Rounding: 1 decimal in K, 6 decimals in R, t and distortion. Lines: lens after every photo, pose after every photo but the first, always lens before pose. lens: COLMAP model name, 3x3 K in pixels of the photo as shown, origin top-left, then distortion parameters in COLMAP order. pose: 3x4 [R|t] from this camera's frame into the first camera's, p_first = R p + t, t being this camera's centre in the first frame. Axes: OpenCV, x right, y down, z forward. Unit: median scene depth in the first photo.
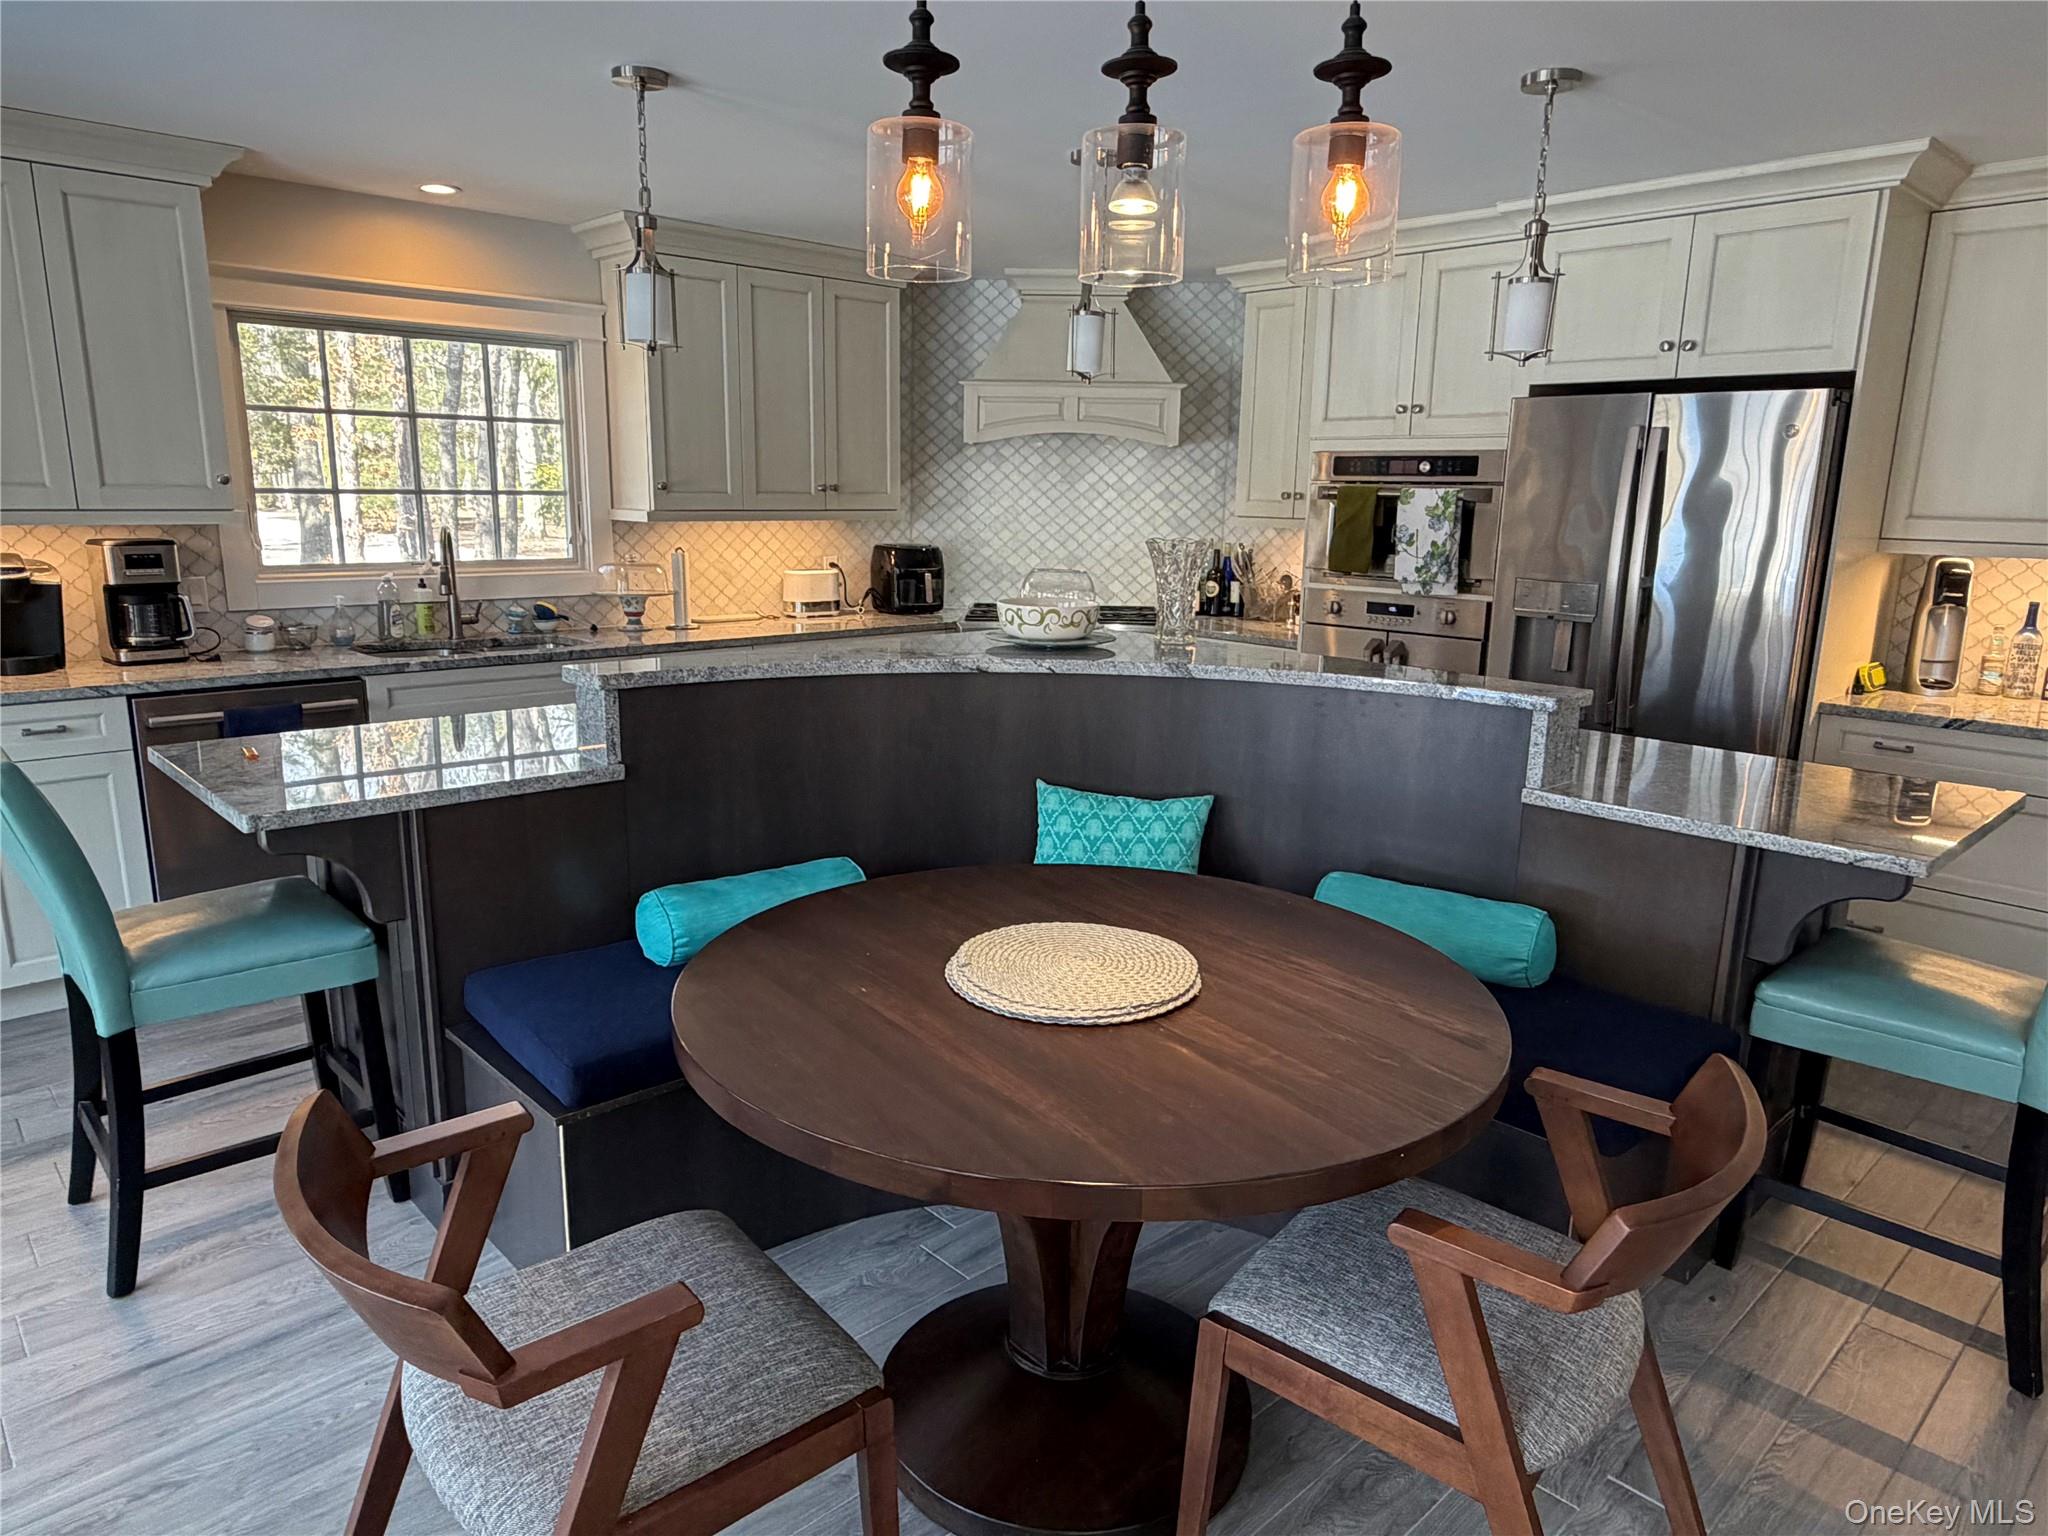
lens RADIAL K [[1301.3, 0, 1006.9], [0, 1301.3, 779.4], [0, 0, 1]] dist [-0.002592, 0.003011]
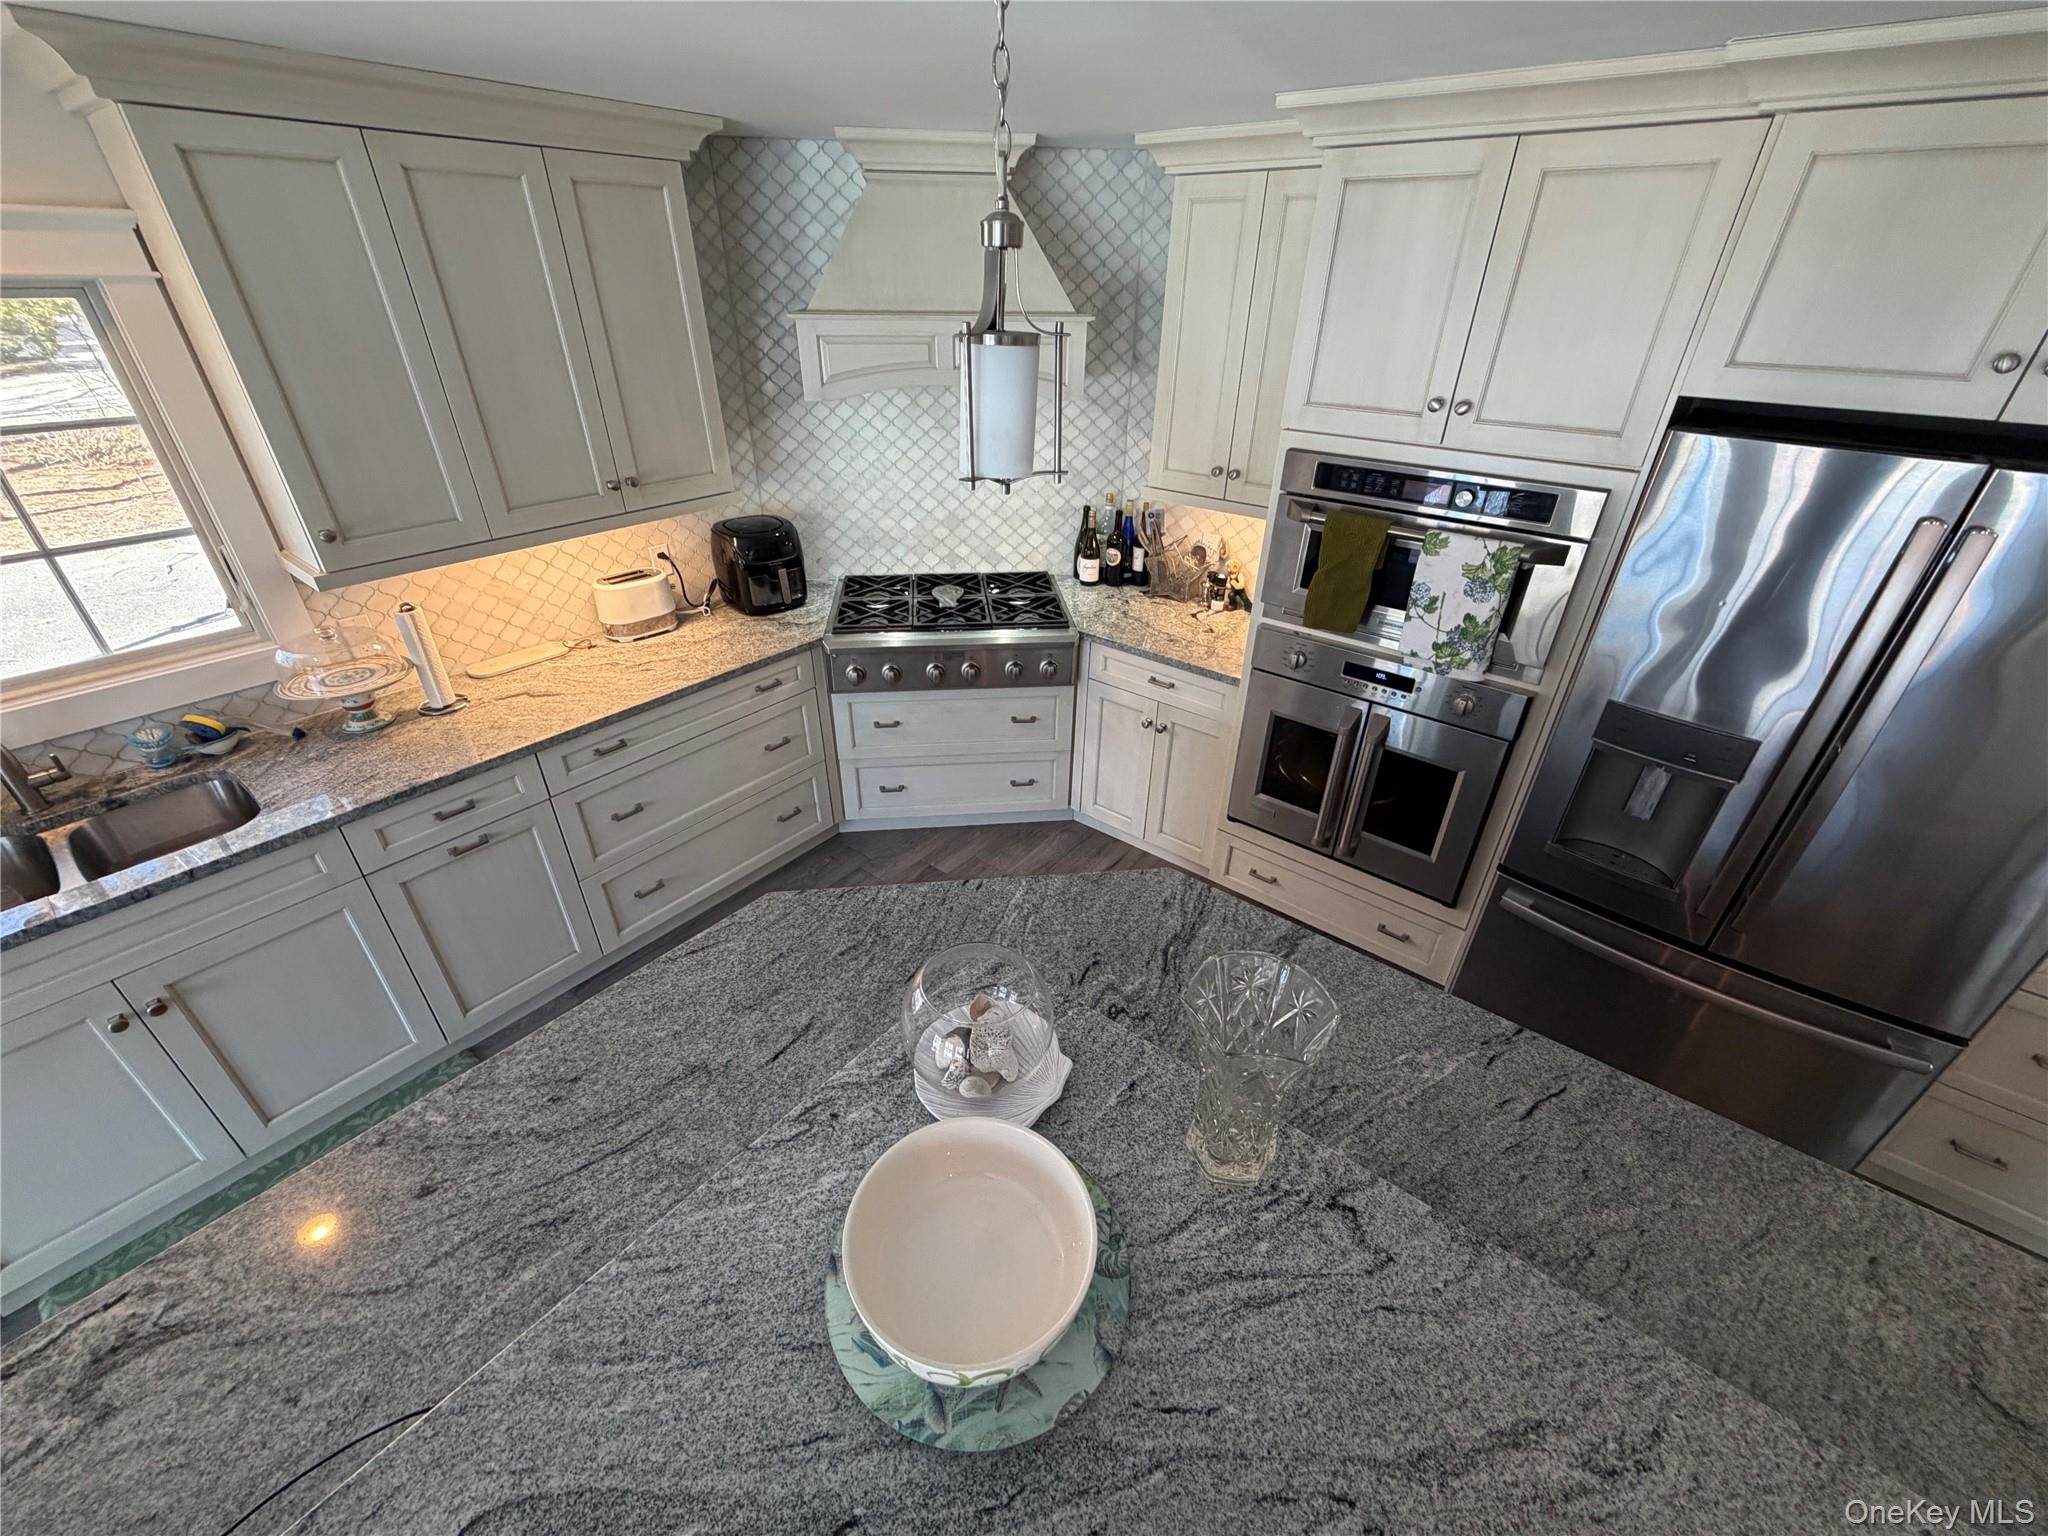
lens RADIAL K [[823.1, 0, 1020.3], [0, 823.1, 769.7], [0, 0, 1]] dist [-0.000334, -0.000034]
pose [[0.989651, -0.078801, 0.119920, 0.019933], [0.036188, 0.945764, 0.322833, -0.247412], [-0.138856, -0.315152, 0.938828, 0.556548]]
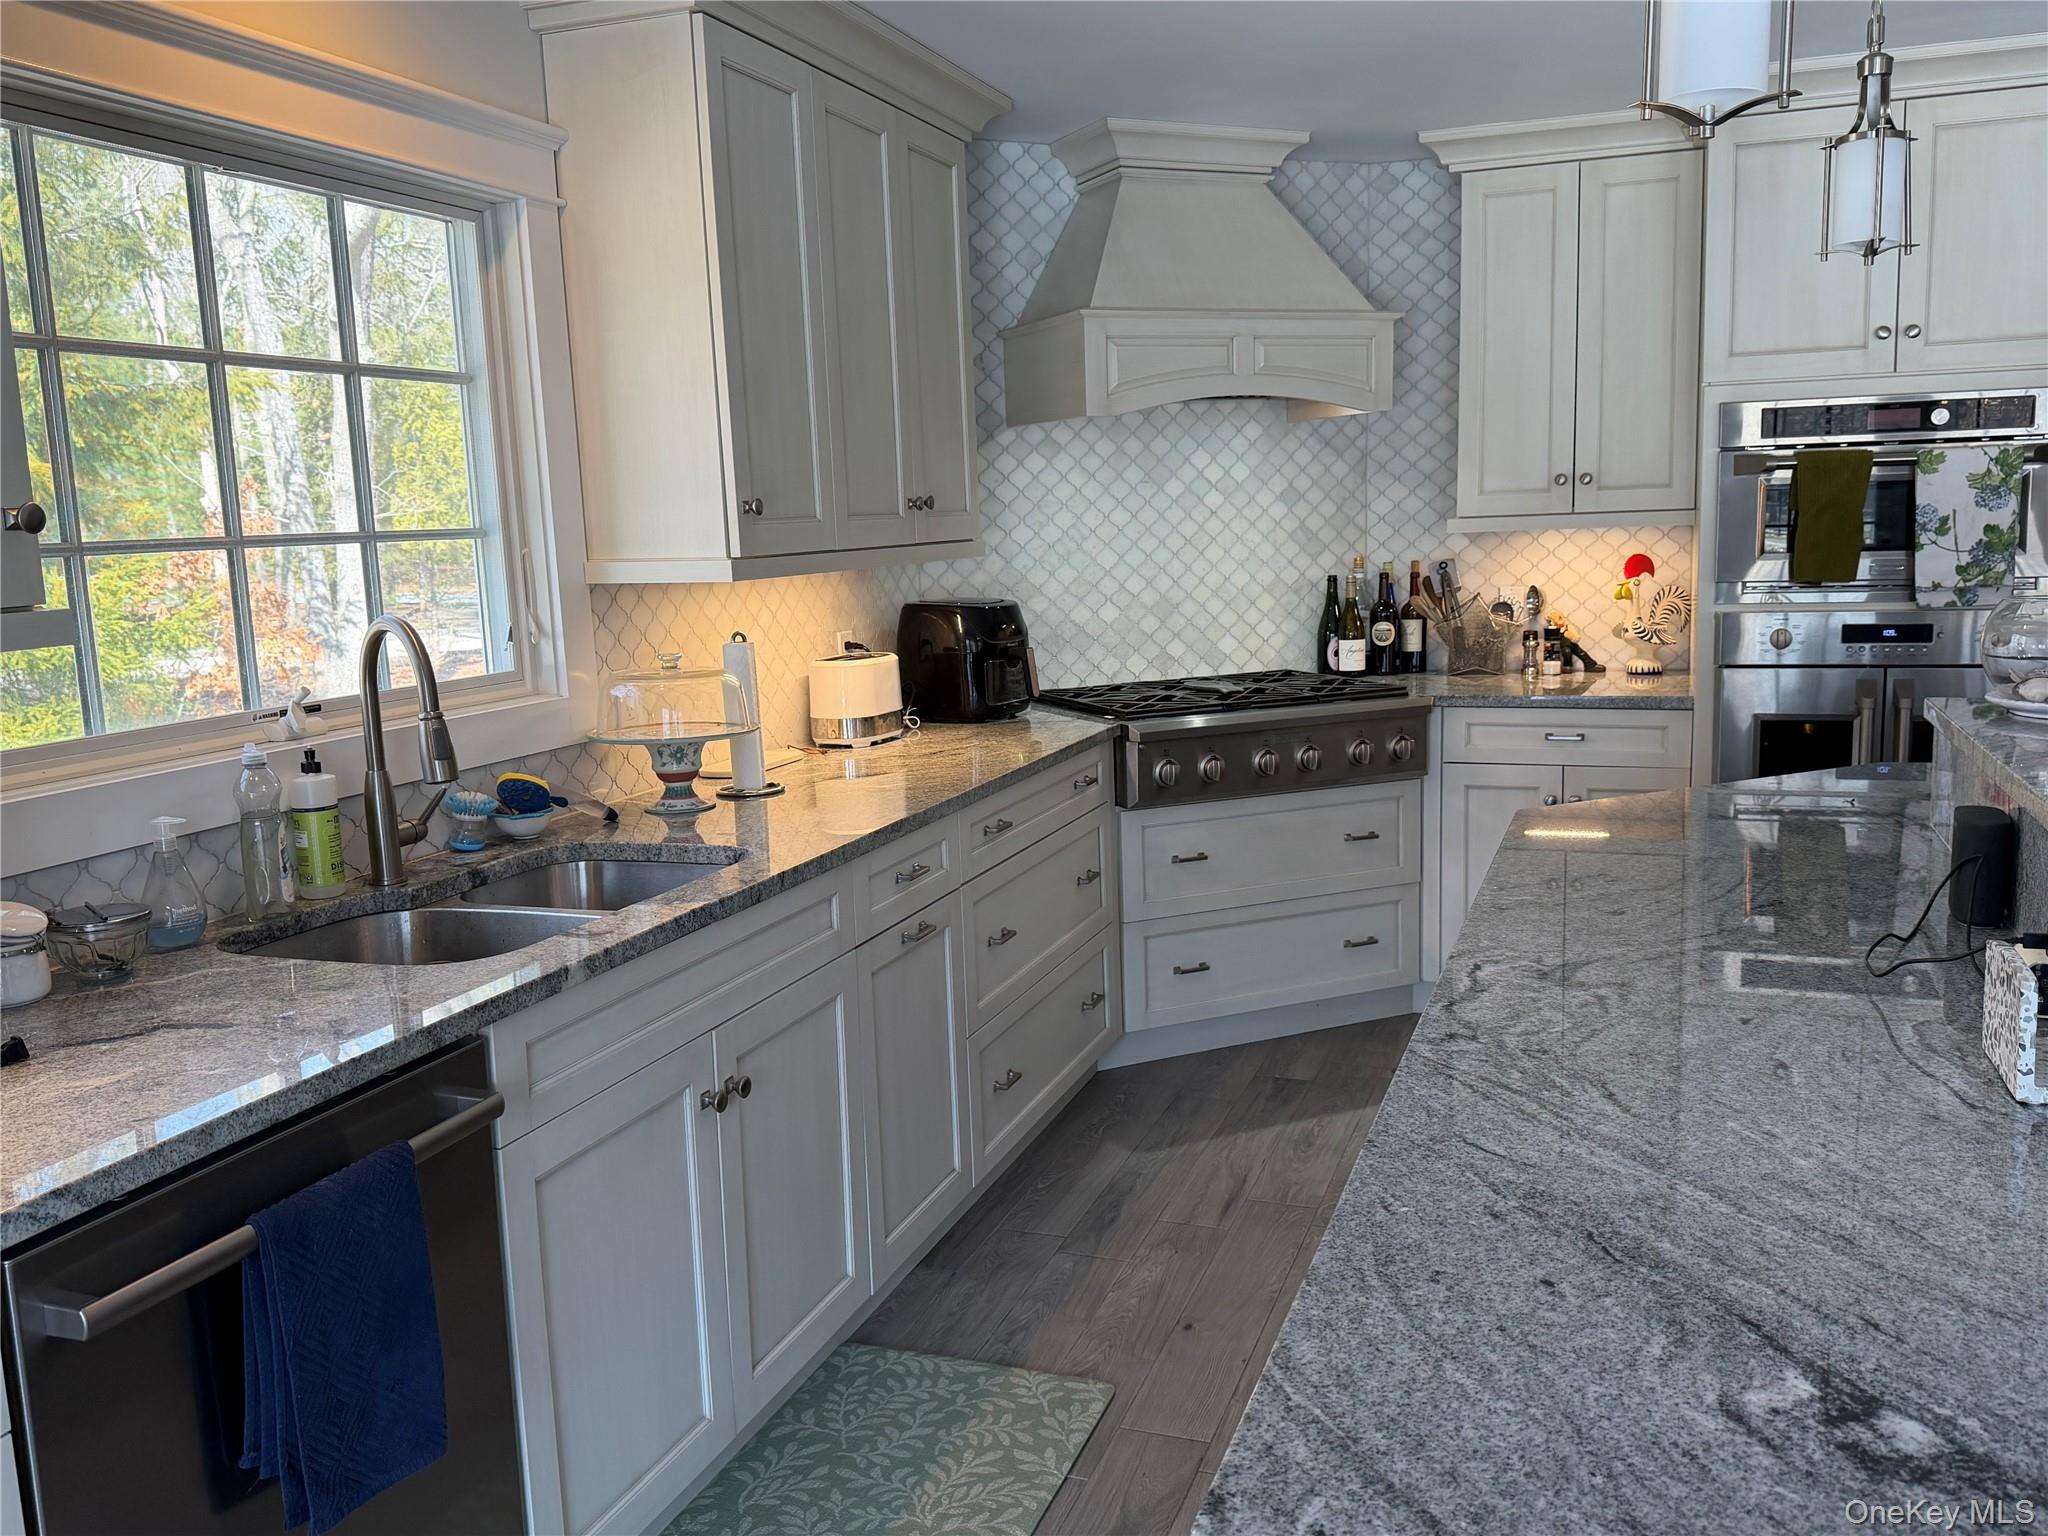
lens RADIAL K [[1677.8, 0, 1036.0], [0, 1677.8, 774.8], [0, 0, 1]] dist [0.189162, -0.306806]
pose [[0.888175, -0.116961, 0.444371, -0.487548], [0.146361, 0.988704, -0.032302, -0.096106], [-0.435573, 0.093728, 0.895260, 0.418761]]
